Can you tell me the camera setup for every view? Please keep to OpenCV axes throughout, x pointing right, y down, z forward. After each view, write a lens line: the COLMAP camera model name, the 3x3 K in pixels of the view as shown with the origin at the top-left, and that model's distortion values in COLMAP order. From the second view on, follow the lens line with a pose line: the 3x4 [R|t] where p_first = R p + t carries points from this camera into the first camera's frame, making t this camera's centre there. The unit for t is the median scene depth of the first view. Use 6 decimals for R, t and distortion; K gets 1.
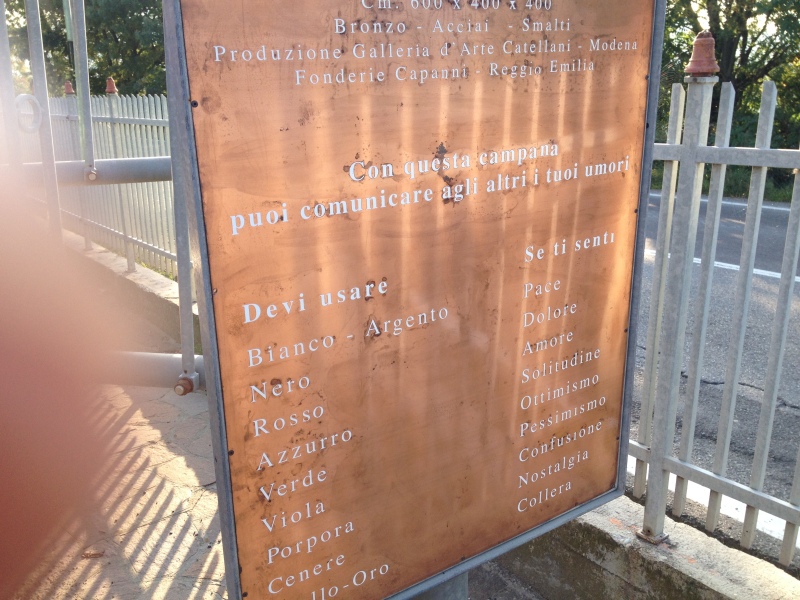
lens RADIAL K [[735.2, 0, 401.1], [0, 735.2, 306.2], [0, 0, 1]] dist [0.114740, -0.248786]
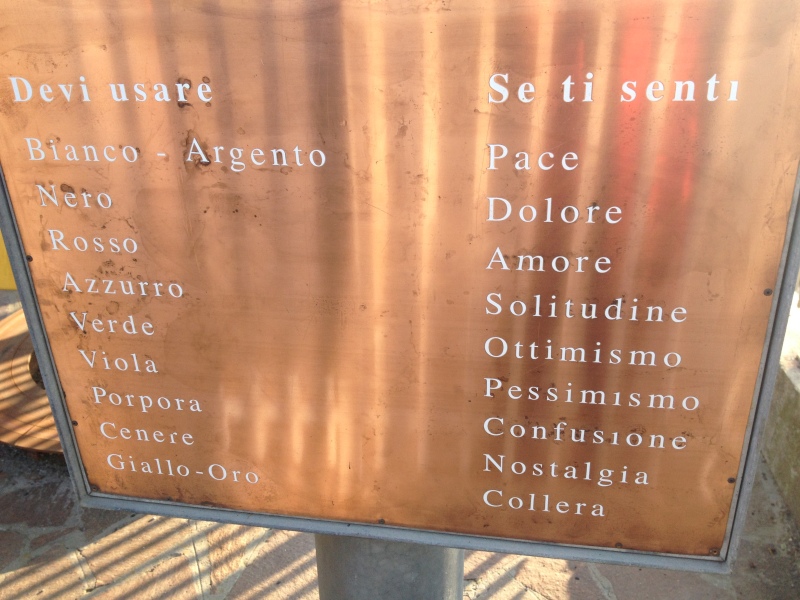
lens RADIAL K [[735.2, 0, 401.1], [0, 735.2, 306.2], [0, 0, 1]] dist [0.114740, -0.248786]
pose [[0.718888, 0.306187, -0.624060, 0.591500], [-0.203308, 0.951121, 0.232454, -0.034261], [0.664731, -0.040232, 0.745999, 0.602239]]
